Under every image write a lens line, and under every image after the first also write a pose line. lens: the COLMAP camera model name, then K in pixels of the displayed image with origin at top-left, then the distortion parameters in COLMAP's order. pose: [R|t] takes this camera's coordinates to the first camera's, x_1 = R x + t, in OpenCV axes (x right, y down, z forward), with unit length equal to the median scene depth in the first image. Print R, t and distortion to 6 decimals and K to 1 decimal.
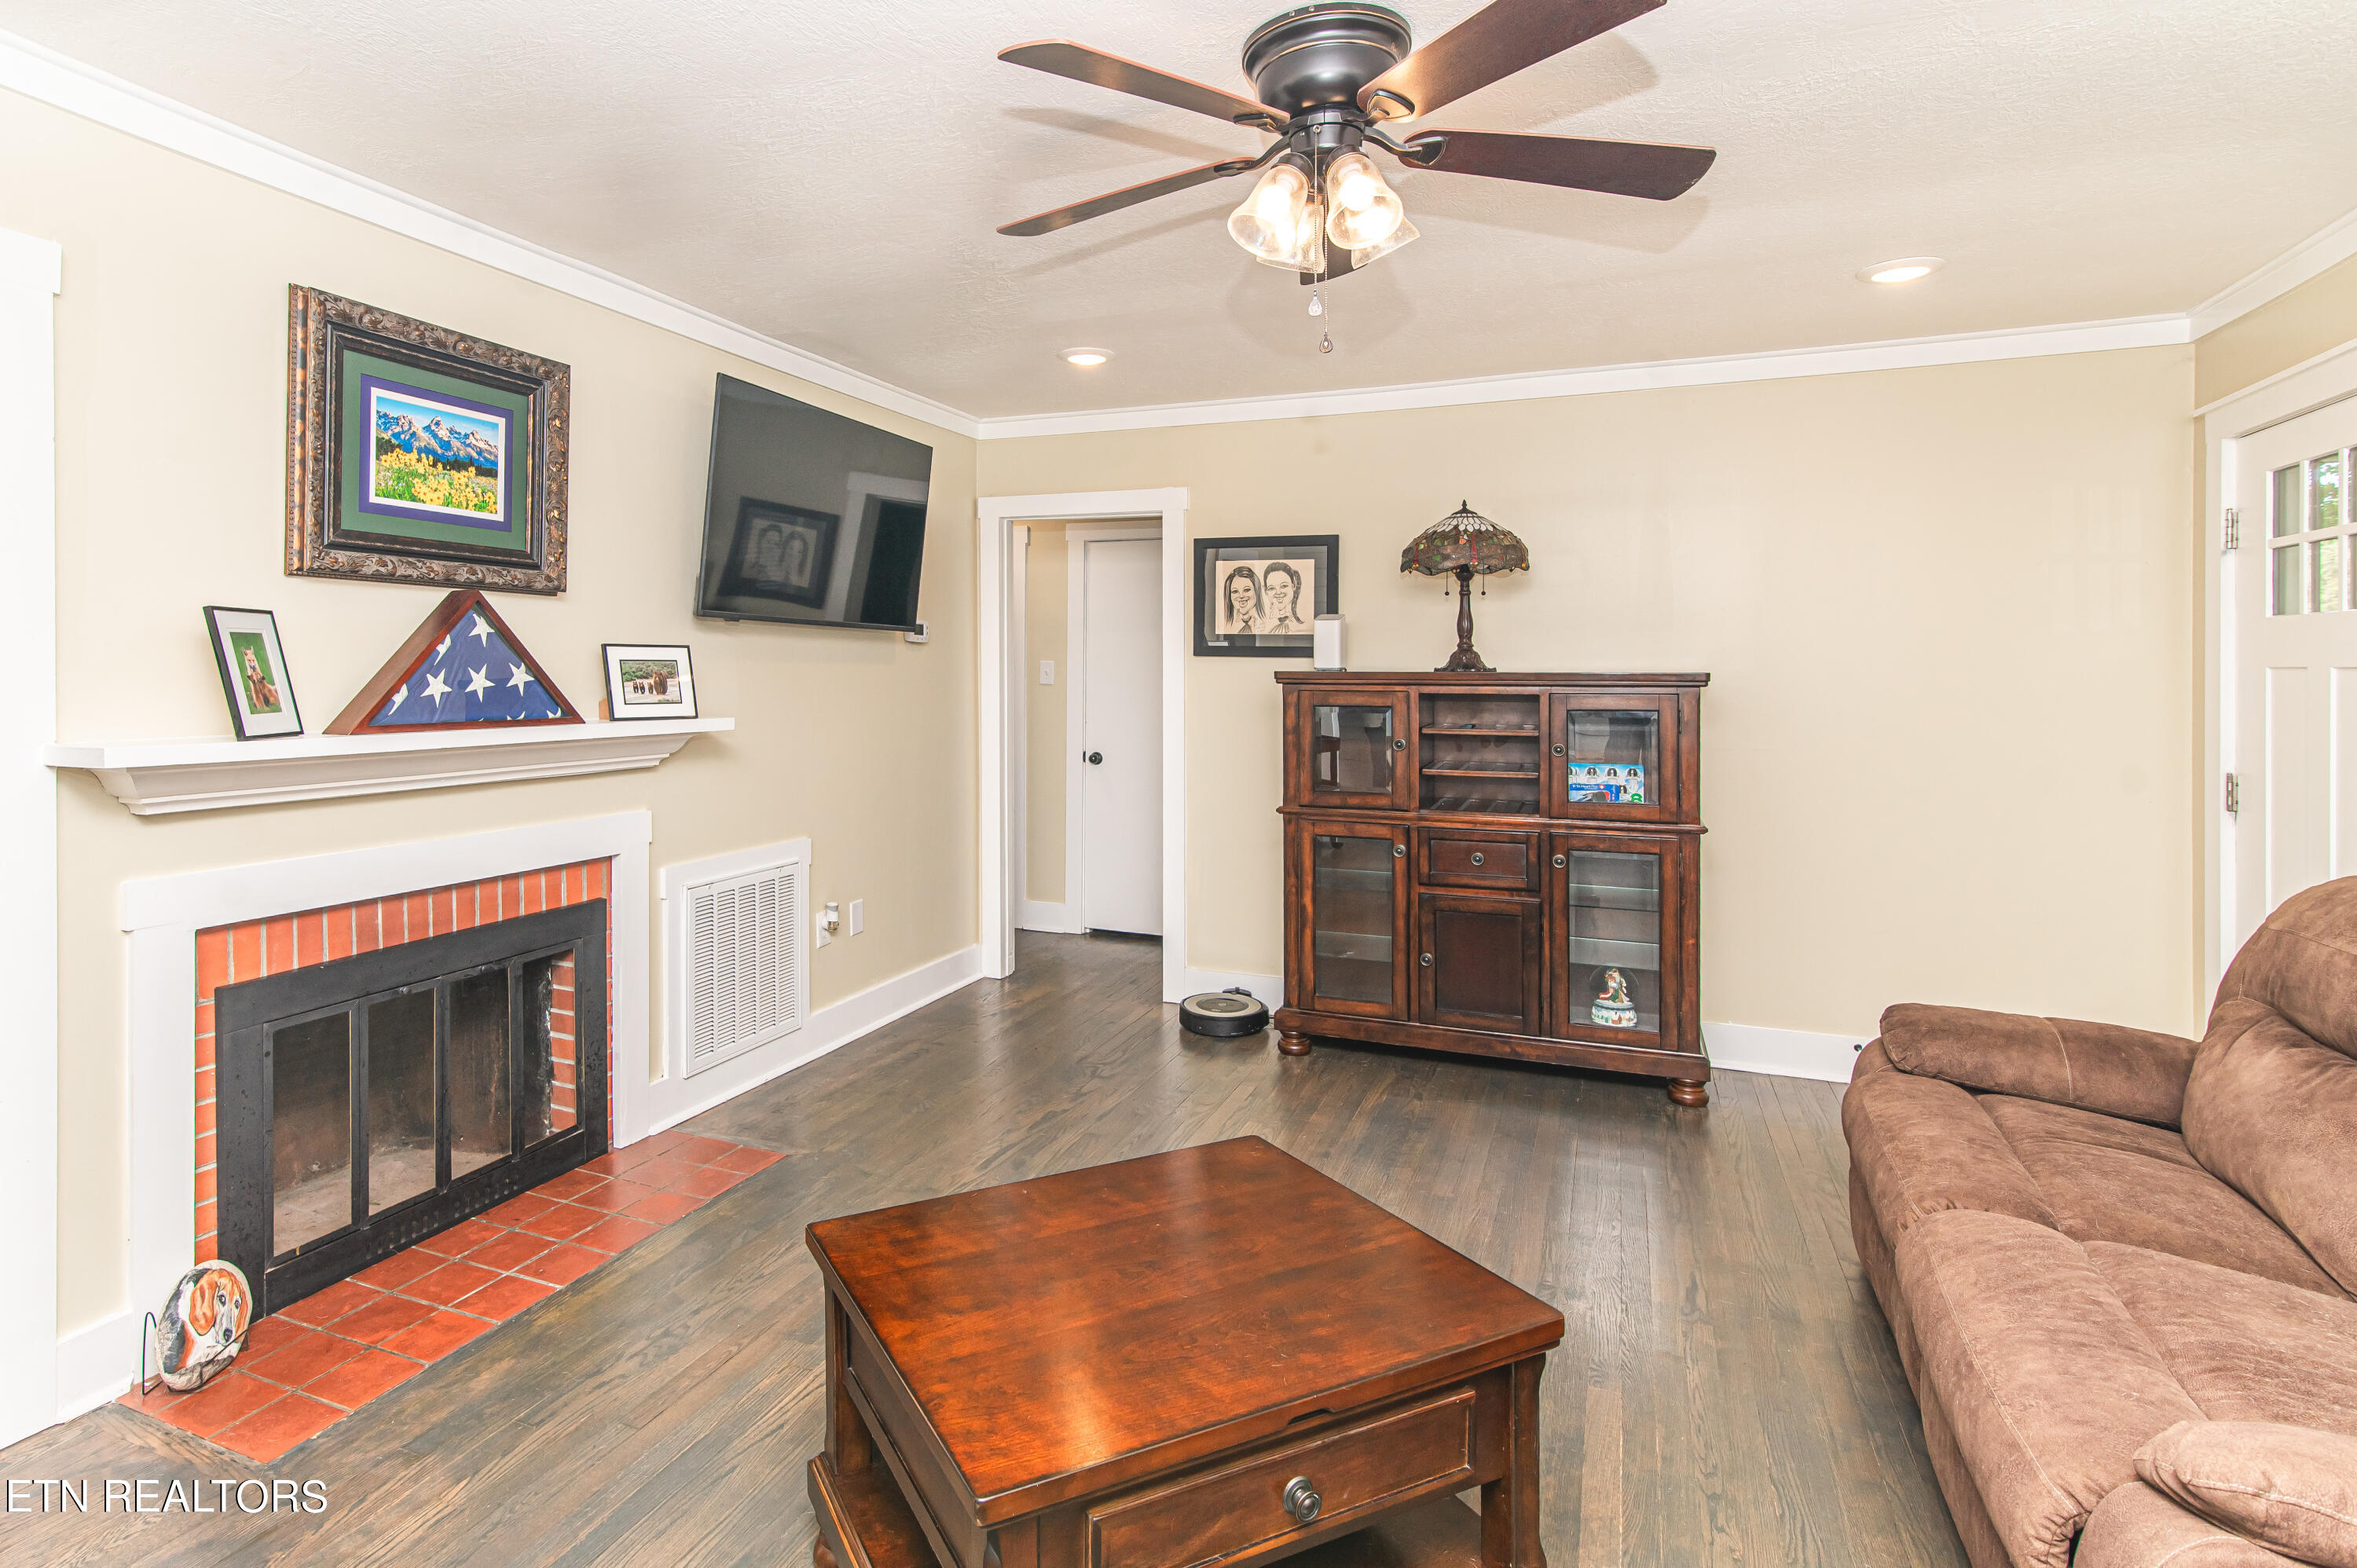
lens RADIAL K [[1225.4, 0, 1056.6], [0, 1225.4, 667.3], [0, 0, 1]] dist [-0.001270, -0.001098]
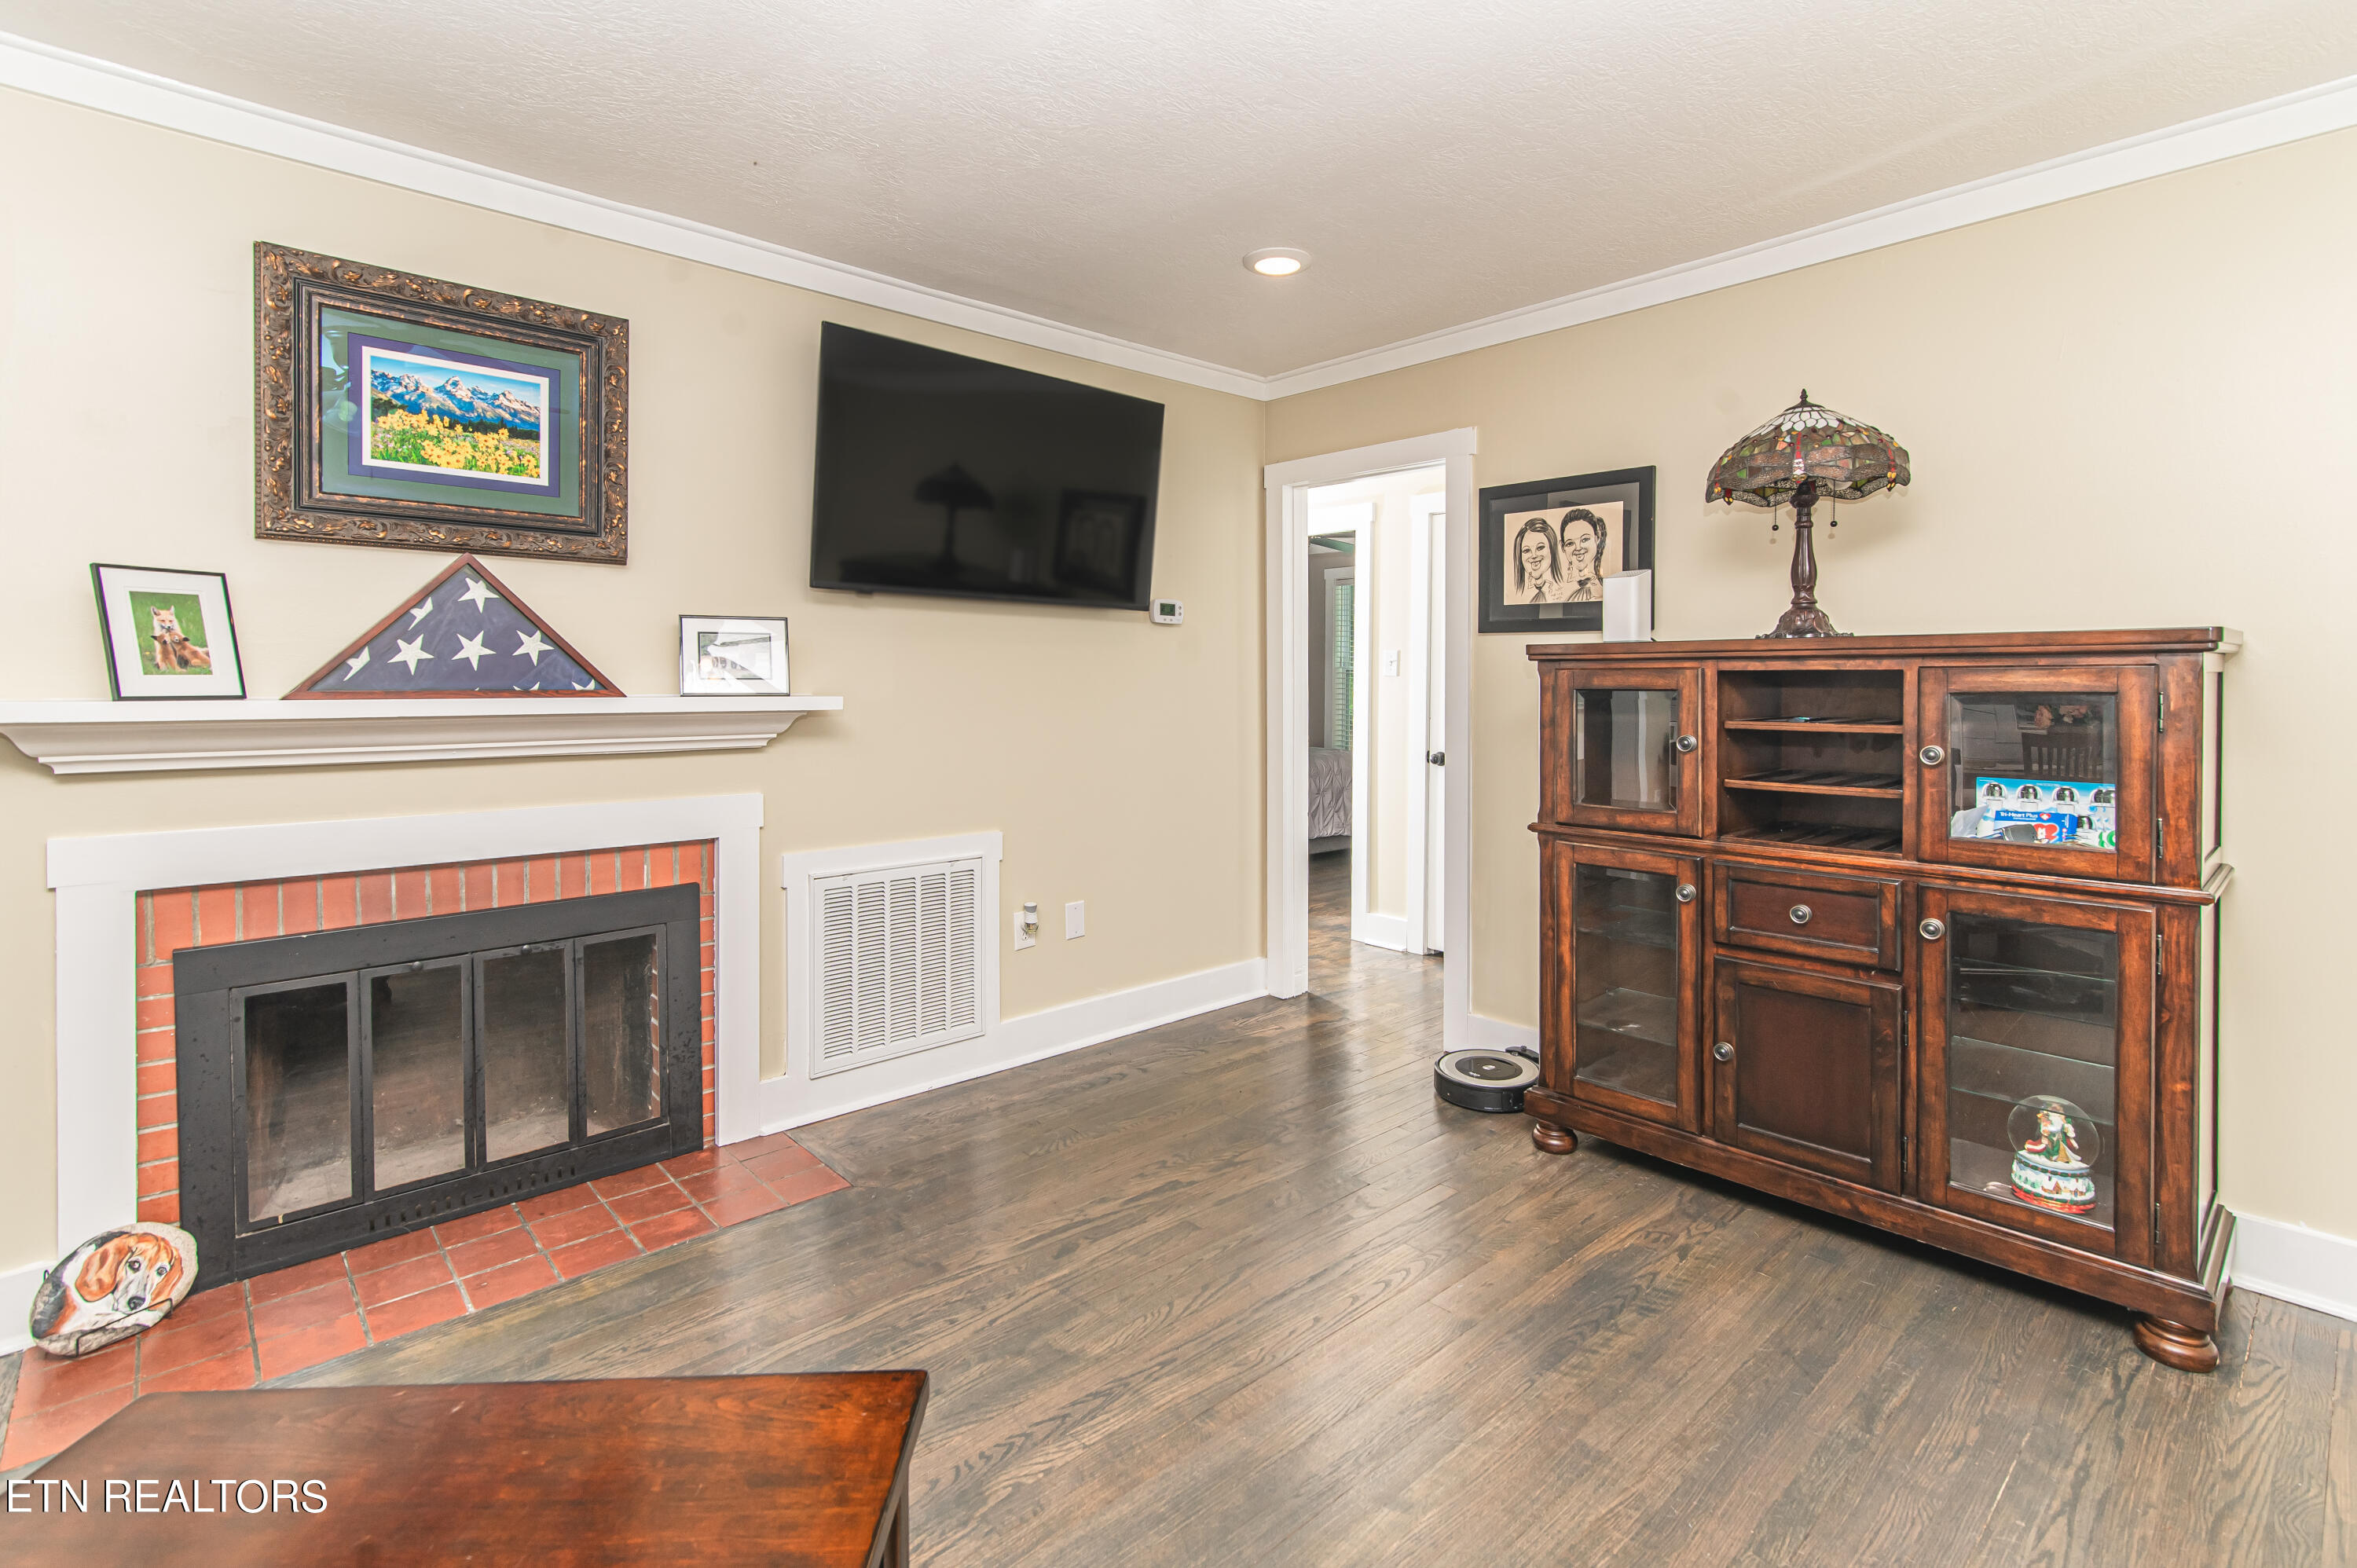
lens RADIAL K [[1100.9, 0, 1175.2], [0, 1100.9, 693.0], [0, 0, 1]] dist [0.001695, 0.000275]
pose [[0.919920, 0.003206, -0.392092, 0.317640], [0.001883, 0.999919, 0.012594, 0.031222], [0.392101, -0.012324, 0.919840, 0.369597]]
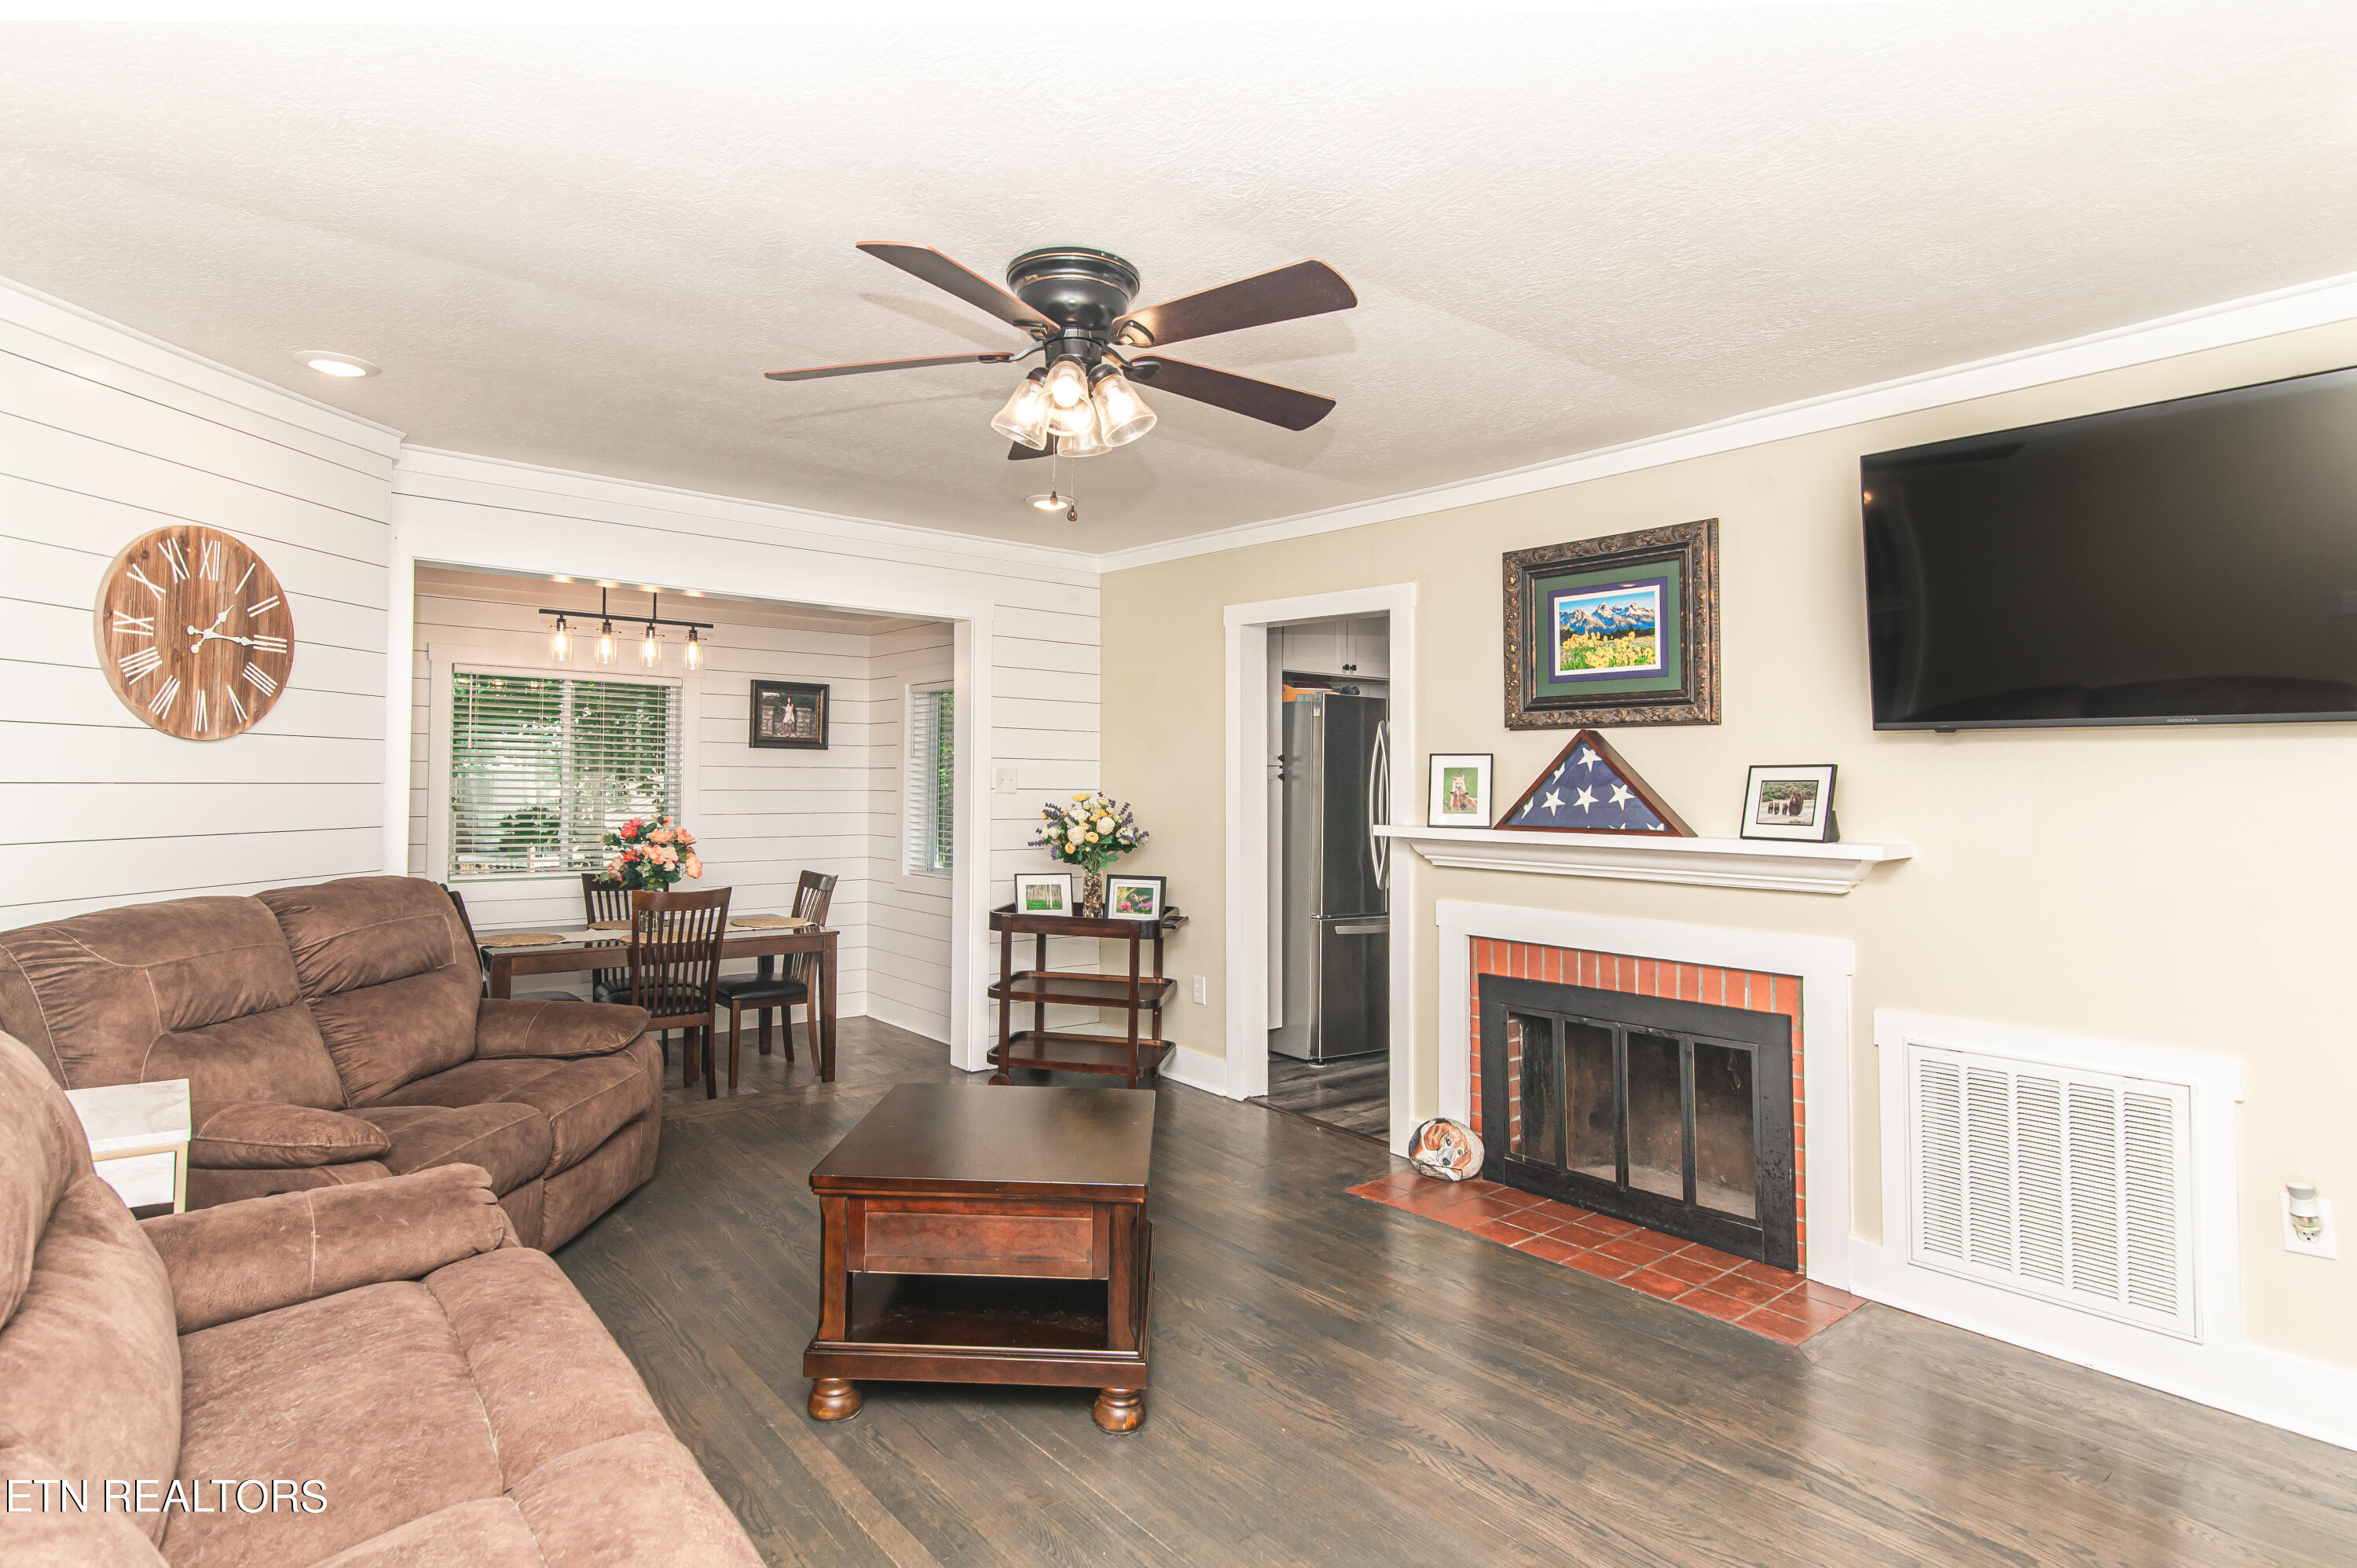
lens RADIAL K [[1157.9, 0, 1177.6], [0, 1157.9, 738.9], [0, 0, 1]] dist [0.003120, -0.000285]
pose [[-0.421220, -0.040036, -0.906074, 0.746911], [-0.003496, 0.999089, -0.042521, 0.002040], [0.906952, -0.014743, -0.420977, 0.978981]]
